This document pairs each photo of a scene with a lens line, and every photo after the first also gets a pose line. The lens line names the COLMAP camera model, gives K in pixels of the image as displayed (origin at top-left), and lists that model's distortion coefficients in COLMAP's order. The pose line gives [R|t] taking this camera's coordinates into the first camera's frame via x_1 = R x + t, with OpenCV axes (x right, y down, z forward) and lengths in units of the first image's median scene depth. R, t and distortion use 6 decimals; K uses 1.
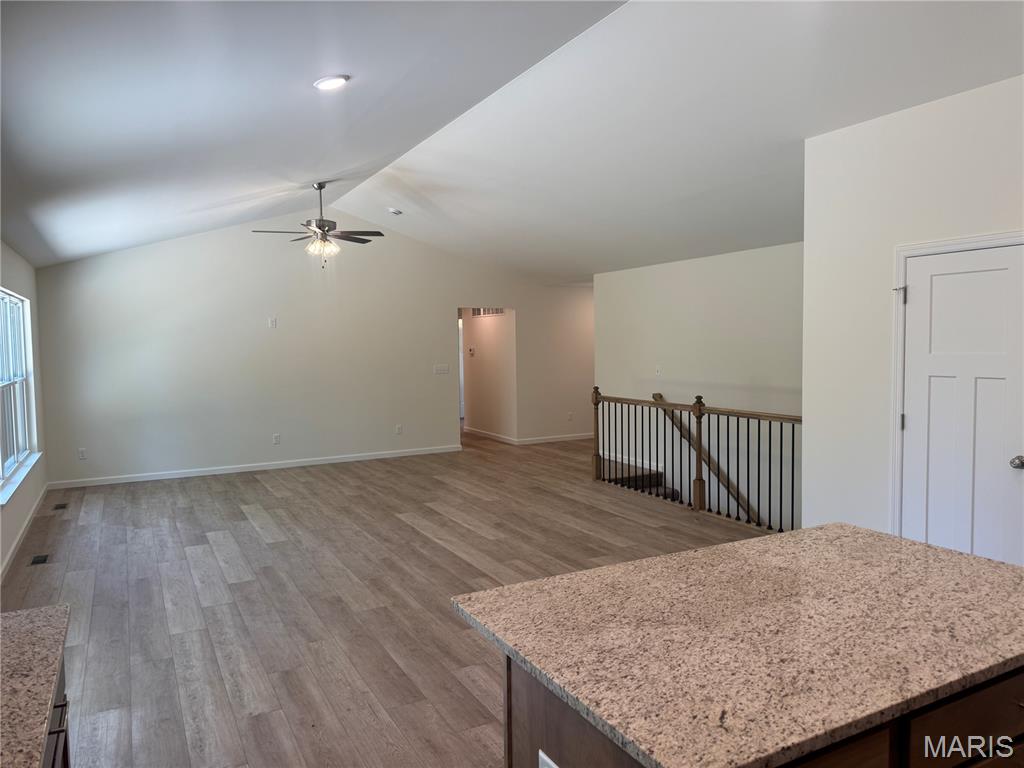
lens RADIAL K [[719.2, 0, 513.9], [0, 719.2, 384.9], [0, 0, 1]] dist [0.109424, -0.155021]
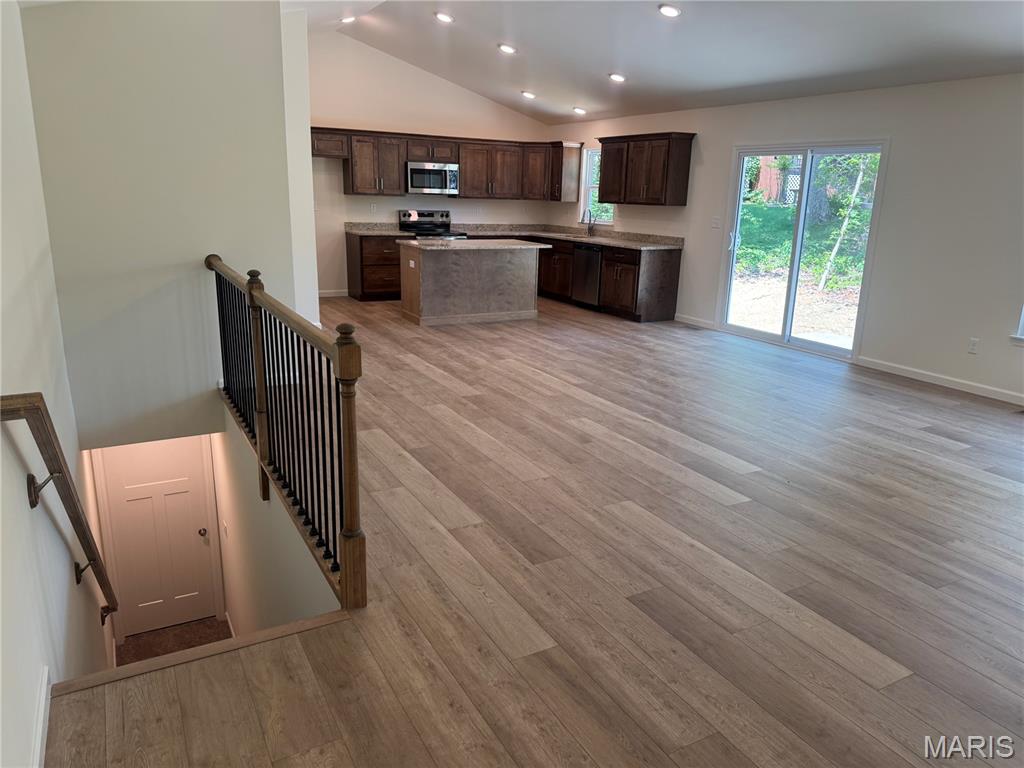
lens RADIAL K [[712.2, 0, 517.5], [0, 712.2, 392.0], [0, 0, 1]] dist [0.102251, -0.149776]
pose [[-0.999762, -0.008663, -0.020029, 0.063643], [-0.014821, 0.943215, 0.331853, -0.092930], [0.016016, 0.332071, -0.943119, 1.707271]]
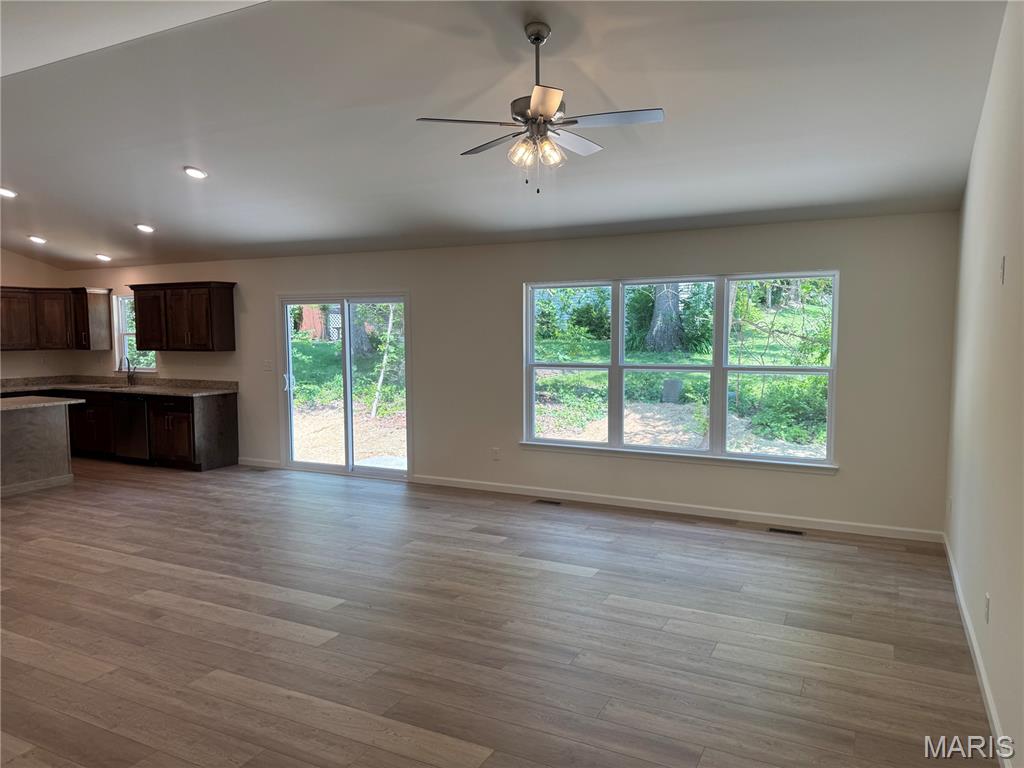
lens RADIAL K [[721.2, 0, 512.0], [0, 721.2, 384.0], [0, 0, 1]] dist [0.048818, -0.069076]
pose [[-0.821259, 0.063703, -0.566988, 0.076071], [-0.017966, 0.990367, 0.137294, -0.114790], [0.570273, 0.122941, -0.812203, 1.743209]]
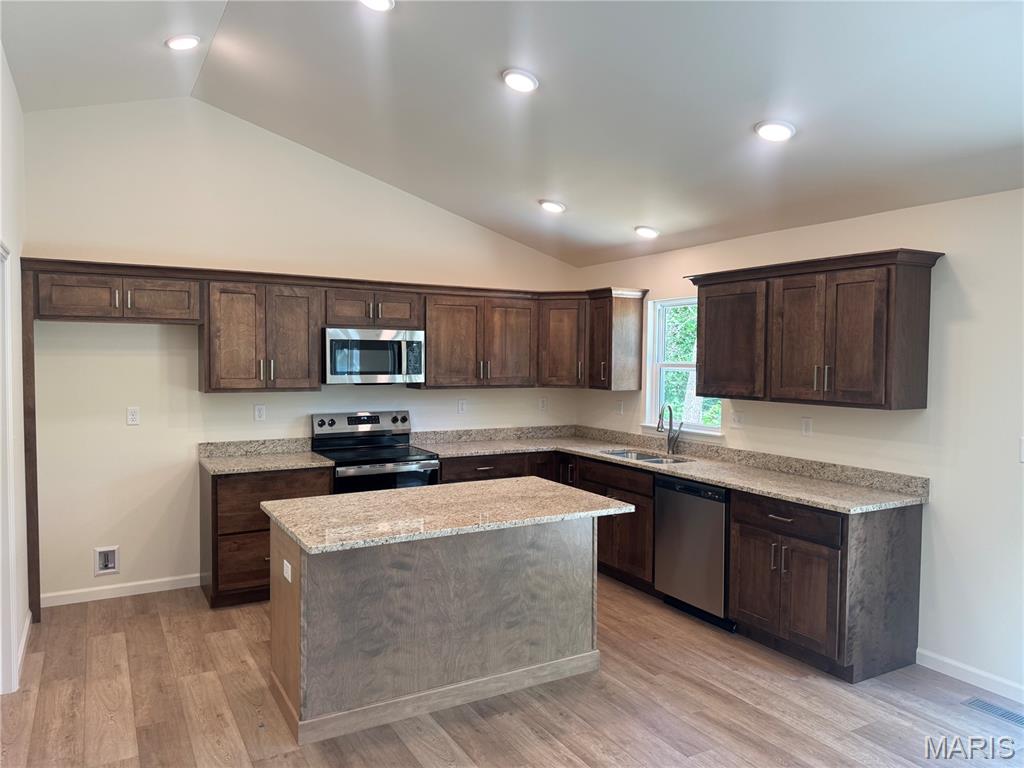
lens RADIAL K [[719.2, 0, 513.9], [0, 719.2, 384.9], [0, 0, 1]] dist [0.109424, -0.155021]
pose [[-0.999521, 0.007414, -0.030044, 0.085614], [0.004289, 0.994698, 0.102747, -0.061250], [0.030646, 0.102569, -0.994254, 0.887663]]
